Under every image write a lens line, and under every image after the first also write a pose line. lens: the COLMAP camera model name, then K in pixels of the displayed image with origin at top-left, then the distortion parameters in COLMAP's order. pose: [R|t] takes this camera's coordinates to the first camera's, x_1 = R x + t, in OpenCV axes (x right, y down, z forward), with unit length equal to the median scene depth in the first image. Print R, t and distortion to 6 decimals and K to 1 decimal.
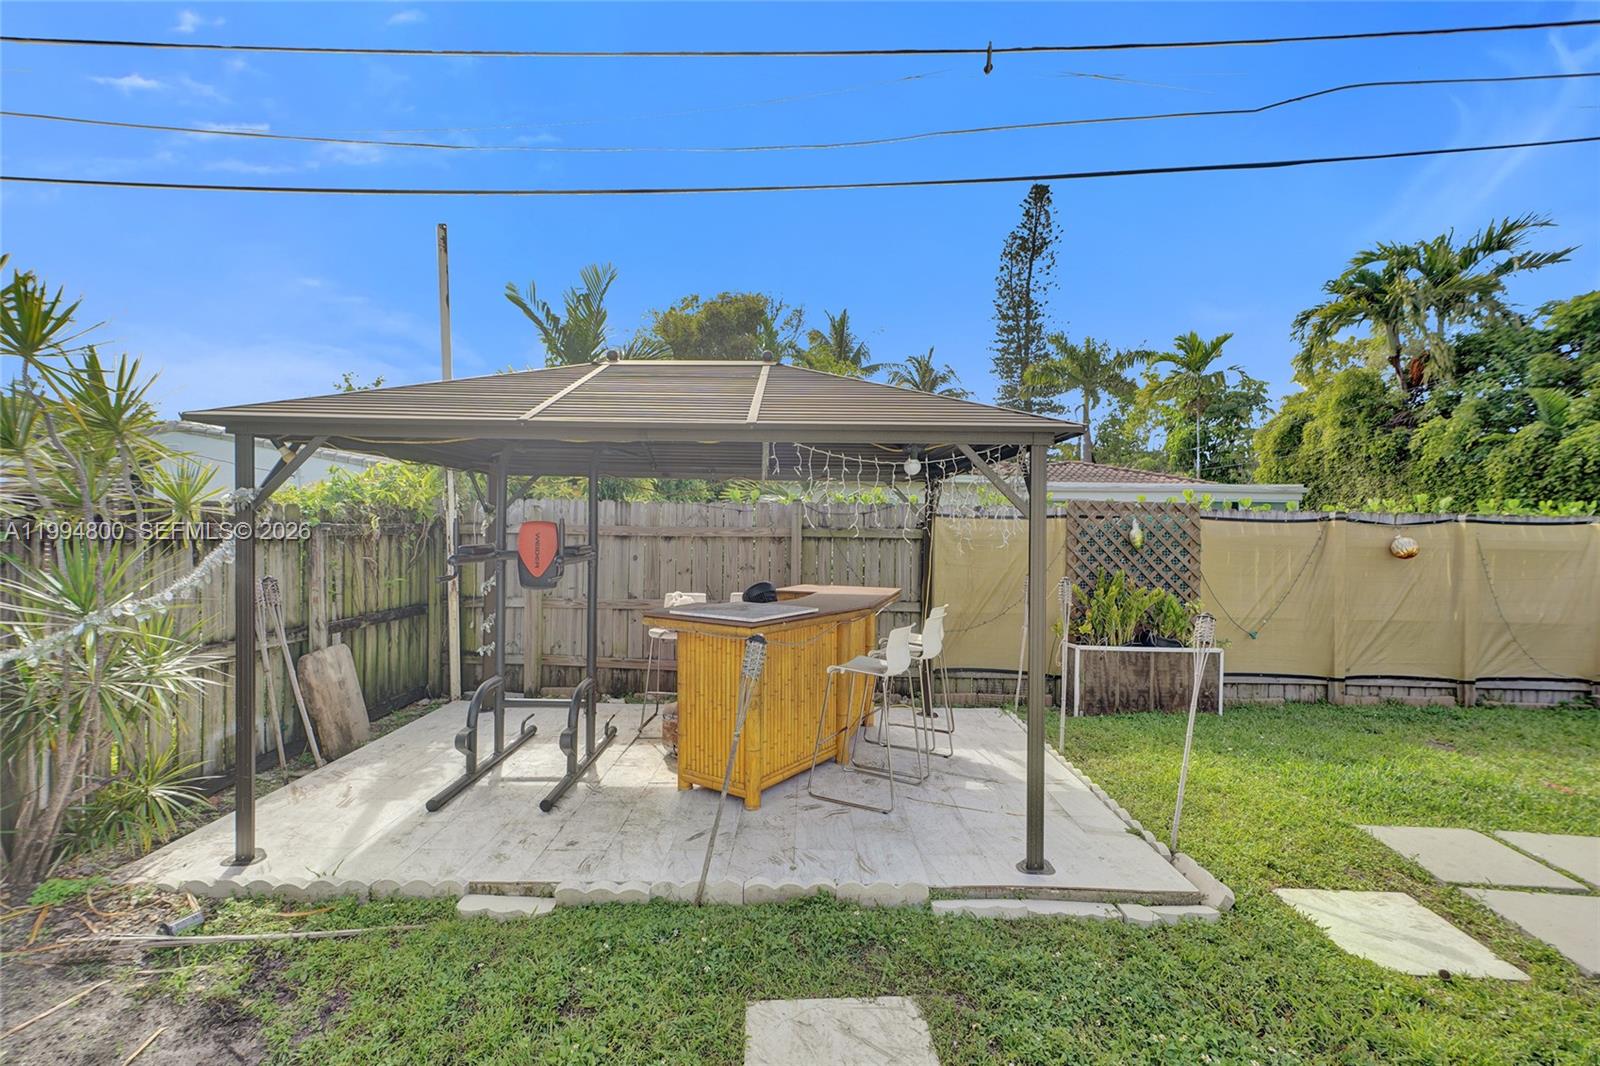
lens RADIAL K [[713.8, 0, 798.4], [0, 713.8, 533.4], [0, 0, 1]] dist [0.006724, 0.005338]
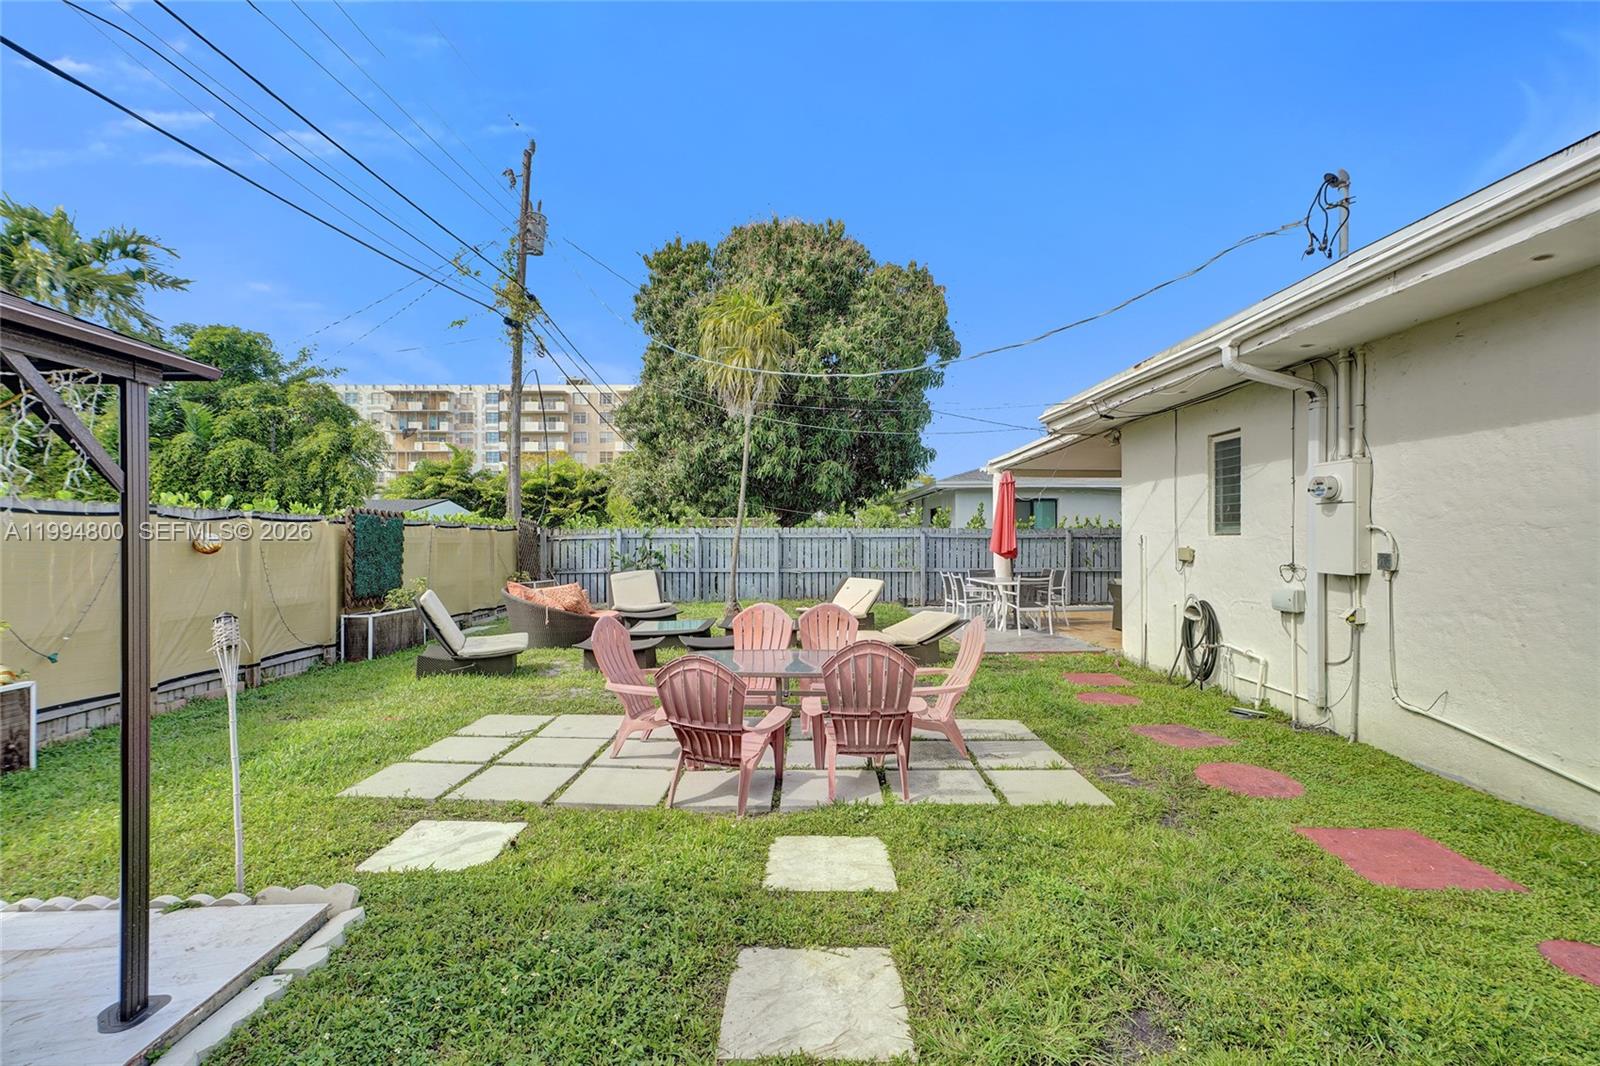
lens RADIAL K [[713.2, 0, 807.5], [0, 713.2, 534.7], [0, 0, 1]] dist [0.008377, 0.000564]
pose [[-0.020703, -0.008839, 0.999747, -0.233768], [0.013222, 0.999871, 0.009114, 0.013318], [-0.999698, 0.013408, -0.020583, 0.242142]]
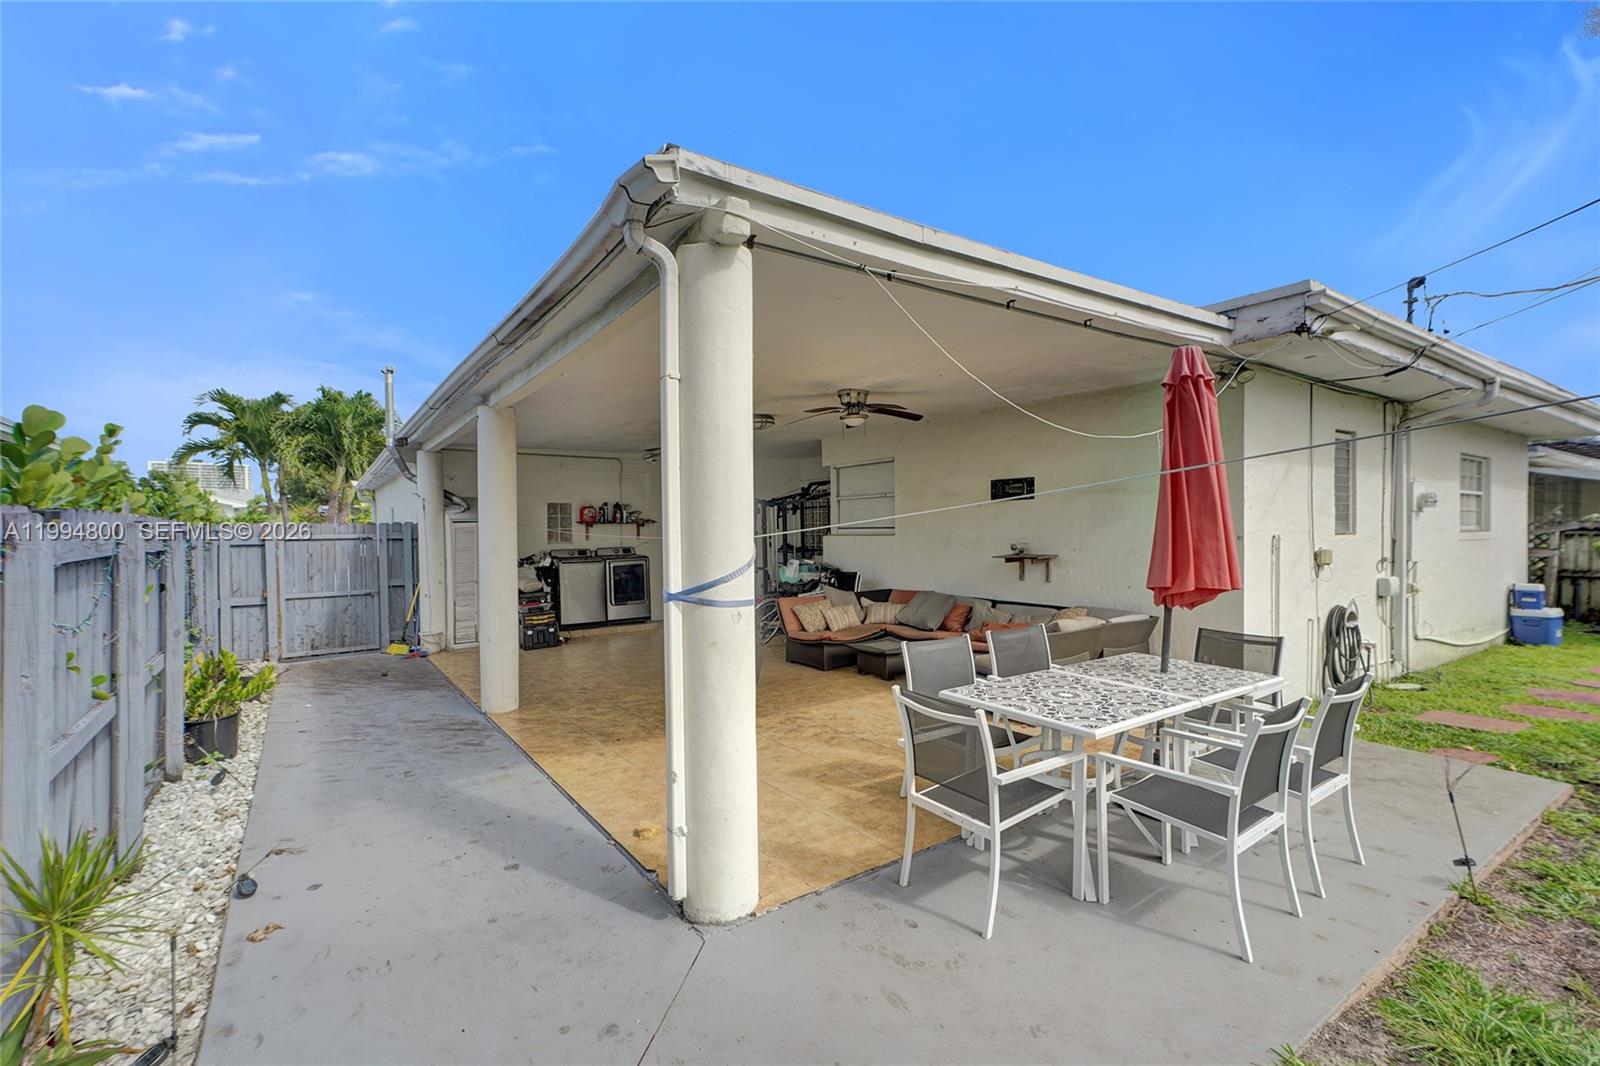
lens RADIAL K [[713.4, 0, 798.2], [0, 713.4, 538.7], [0, 0, 1]] dist [0.011949, 0.001101]
pose [[-0.816196, 0.000134, -0.577776, 2.971379], [-0.010999, 0.999815, 0.015769, 0.036298], [0.577671, 0.019225, -0.816043, -0.093146]]
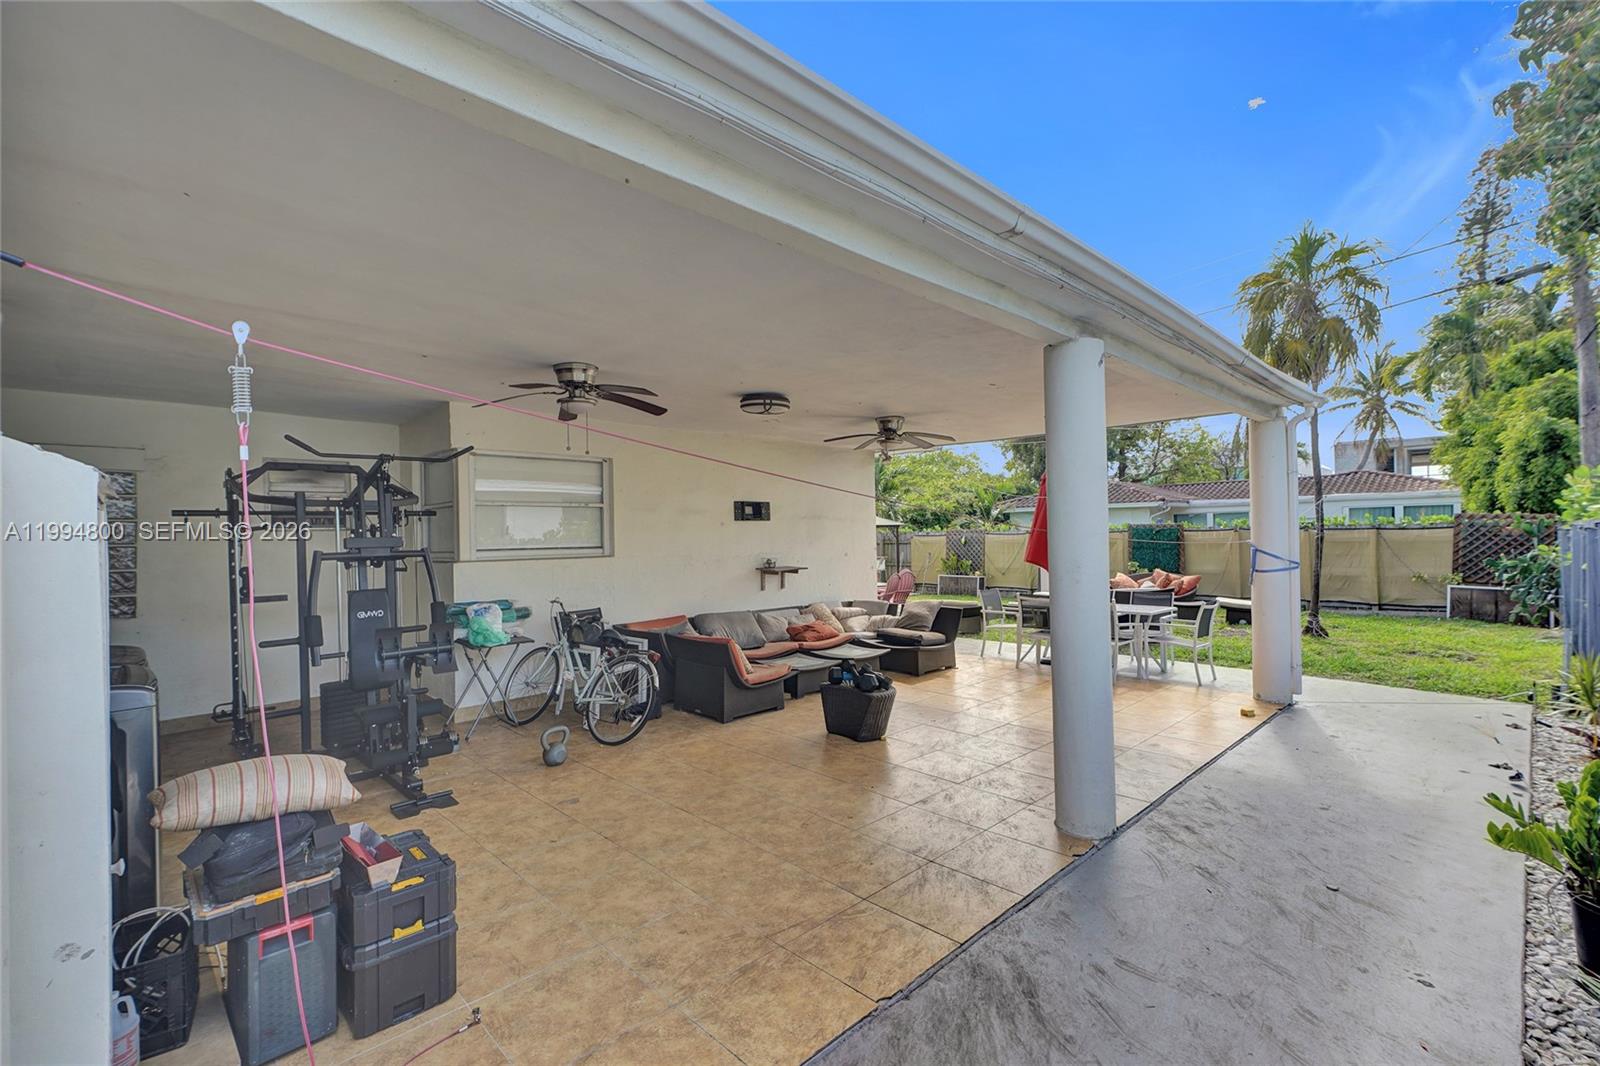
lens RADIAL K [[713.8, 0, 798.4], [0, 713.8, 533.4], [0, 0, 1]] dist [0.006724, 0.005338]
pose [[0.703902, -0.031976, -0.709577, 3.024339], [0.019889, 0.999482, -0.025310, 0.050378], [0.710018, 0.003703, 0.704173, -2.314584]]
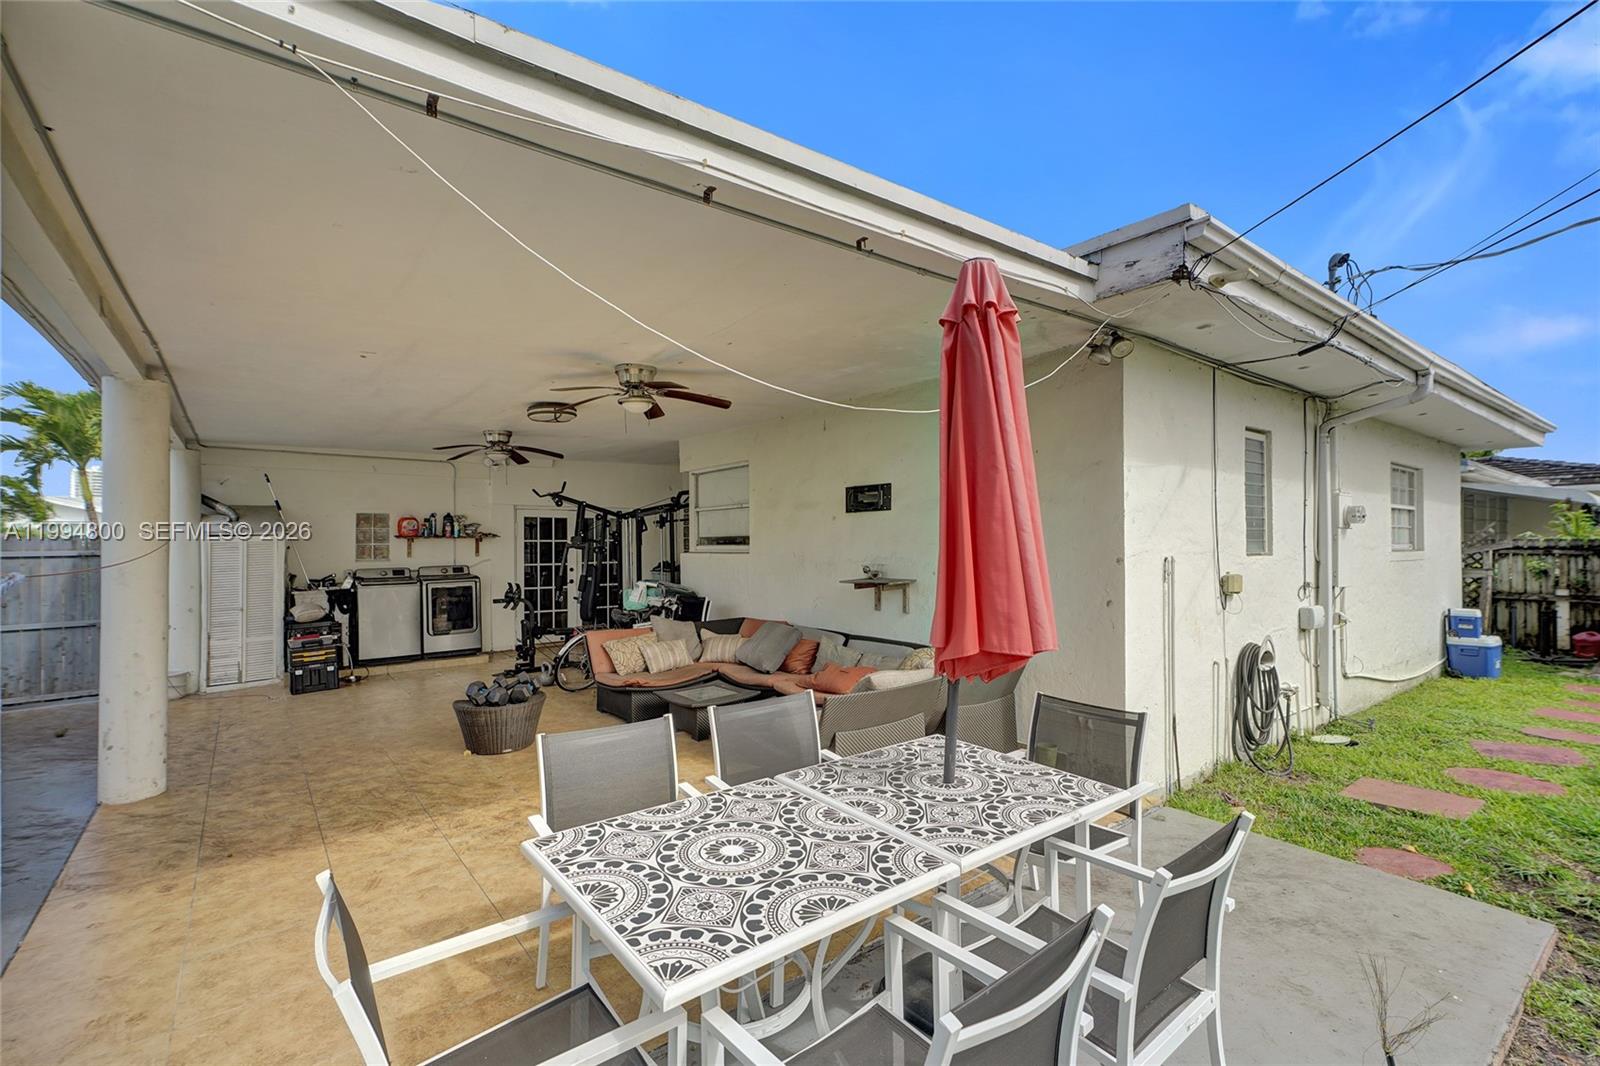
lens RADIAL K [[712.6, 0, 795.5], [0, 712.6, 537.1], [0, 0, 1]] dist [0.011746, 0.000406]
pose [[-0.785760, -0.015750, -0.618331, 2.563278], [-0.014469, 0.999870, -0.007083, 0.027747], [0.618363, 0.003381, -0.785886, -0.183432]]
